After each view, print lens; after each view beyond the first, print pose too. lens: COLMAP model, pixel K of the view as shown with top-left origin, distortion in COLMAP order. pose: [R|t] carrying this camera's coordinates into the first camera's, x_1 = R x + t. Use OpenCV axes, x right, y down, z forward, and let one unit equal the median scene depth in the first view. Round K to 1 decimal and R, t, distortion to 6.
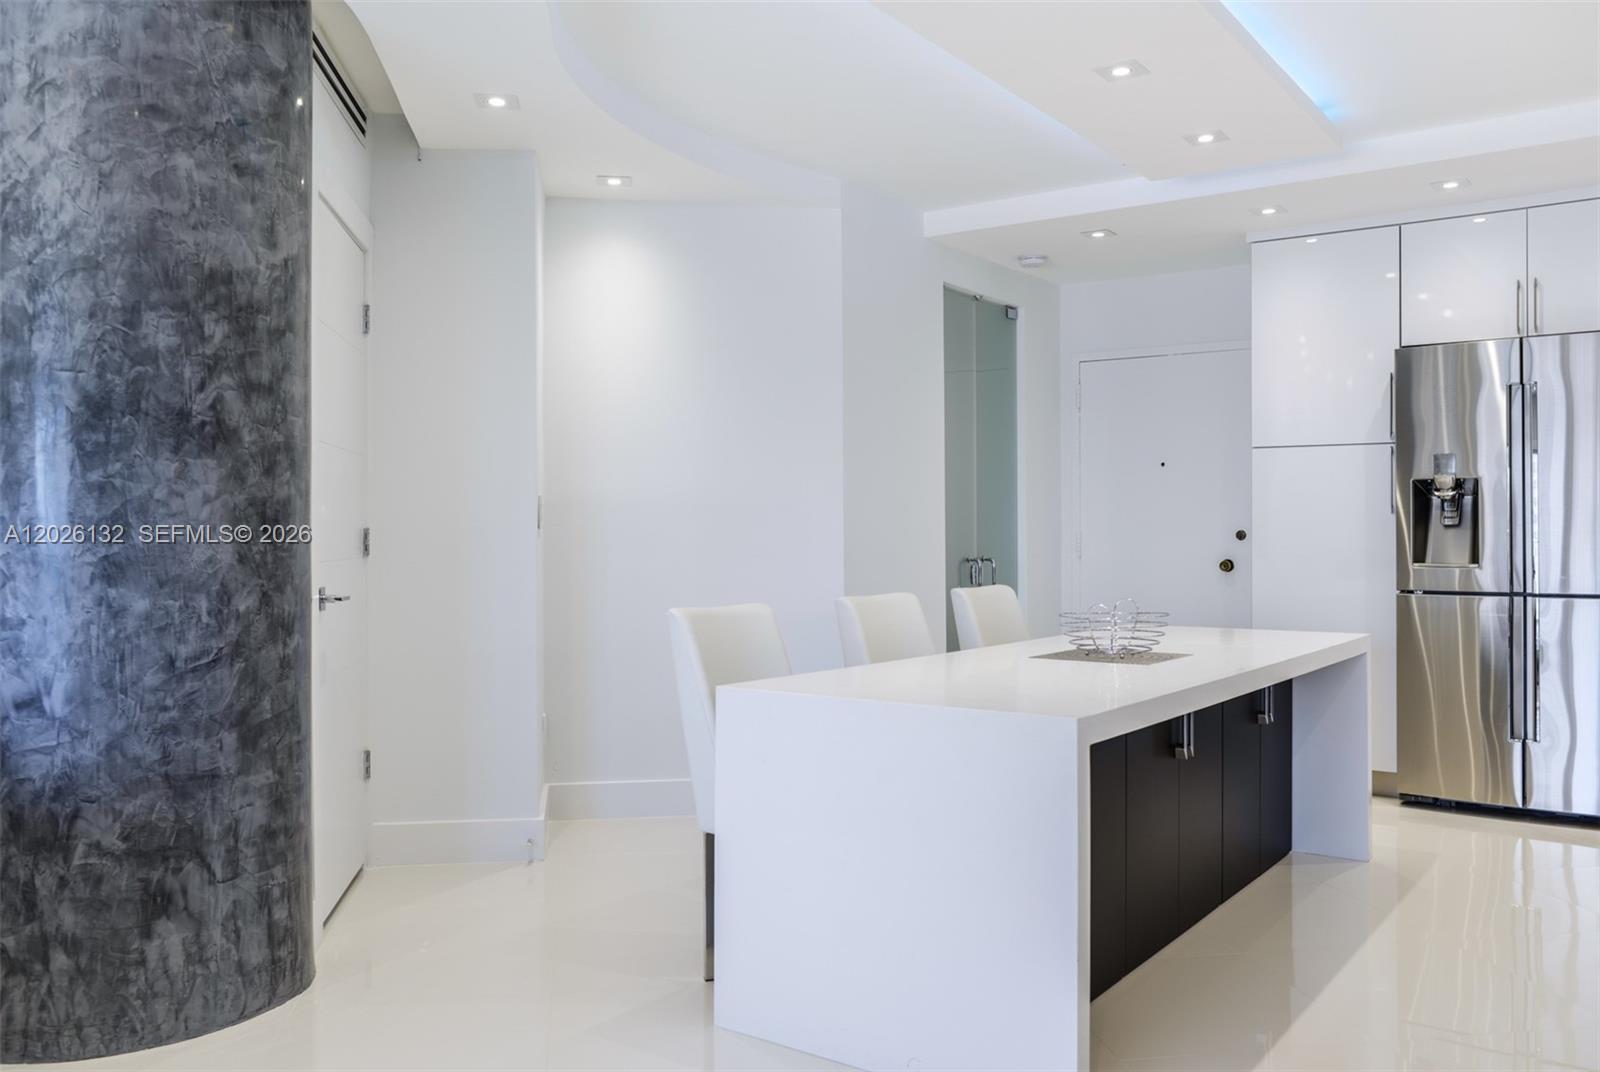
lens RADIAL K [[1298.3, 0, 804.5], [0, 1298.3, 527.4], [0, 0, 1]] dist [-0.044833, 0.061162]
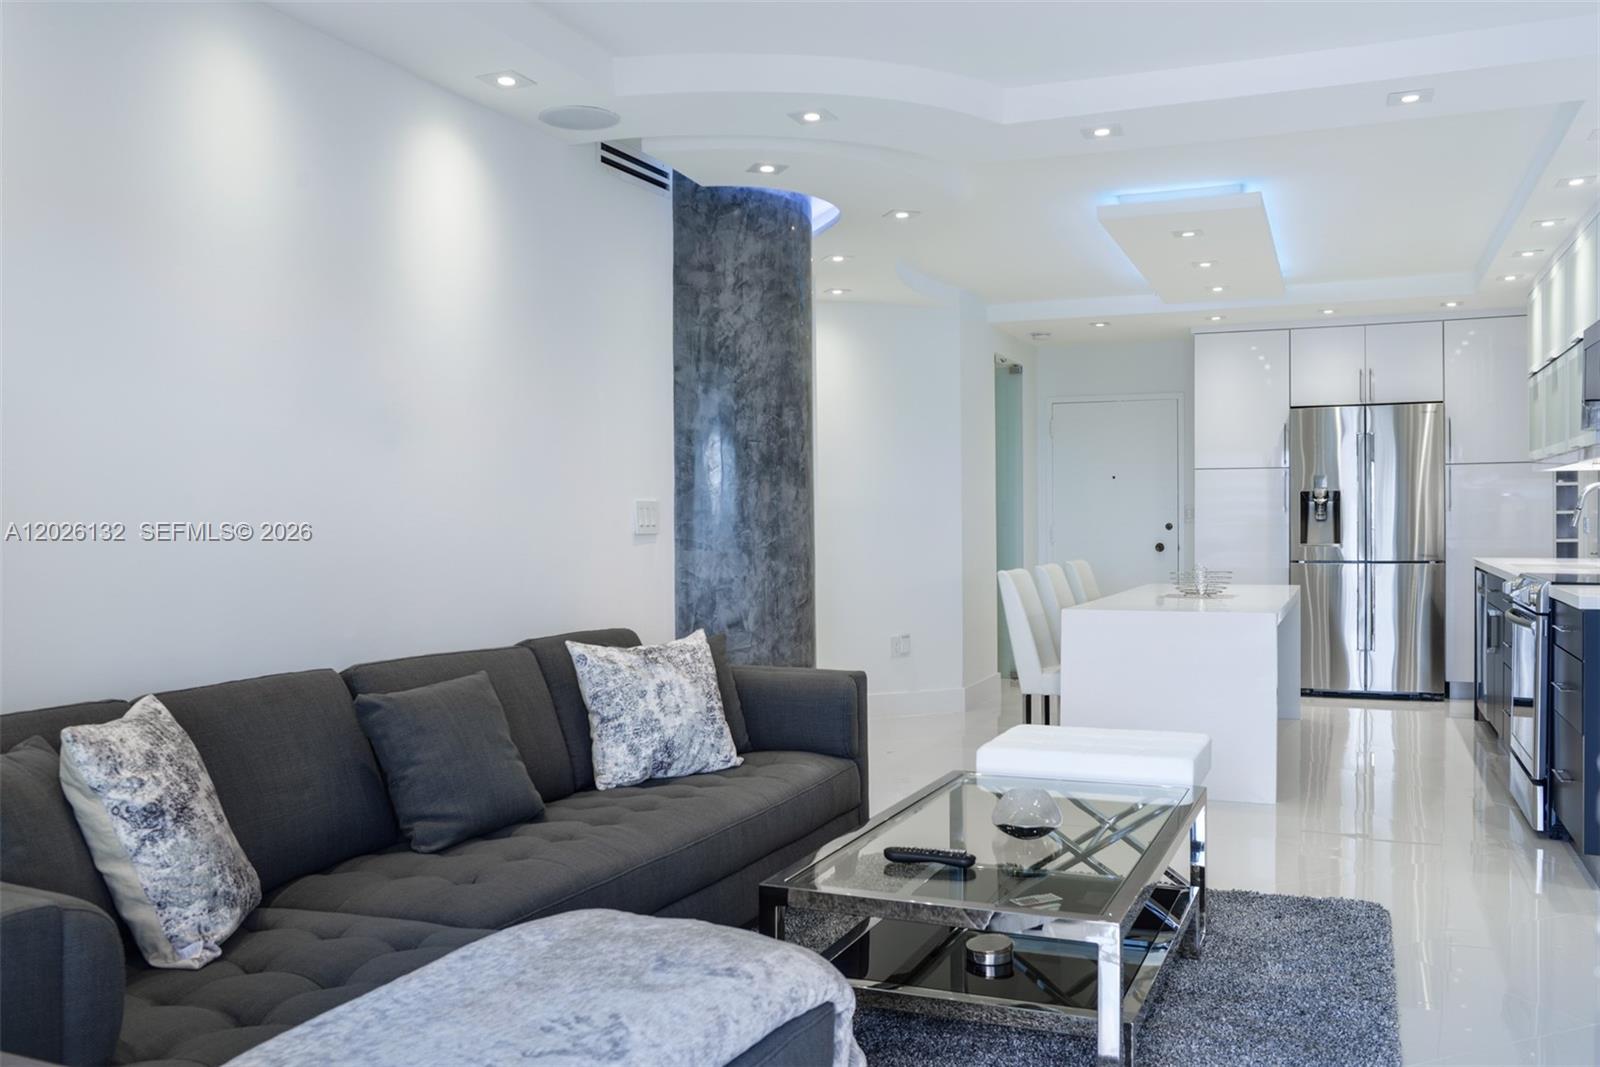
lens RADIAL K [[1324.7, 0, 799.5], [0, 1324.7, 540.4], [0, 0, 1]] dist [-0.061815, 0.040642]
pose [[0.974521, -0.008172, 0.224146, -0.524043], [0.004295, 0.999833, 0.017781, -0.008344], [-0.224253, -0.016365, 0.974393, -0.471710]]
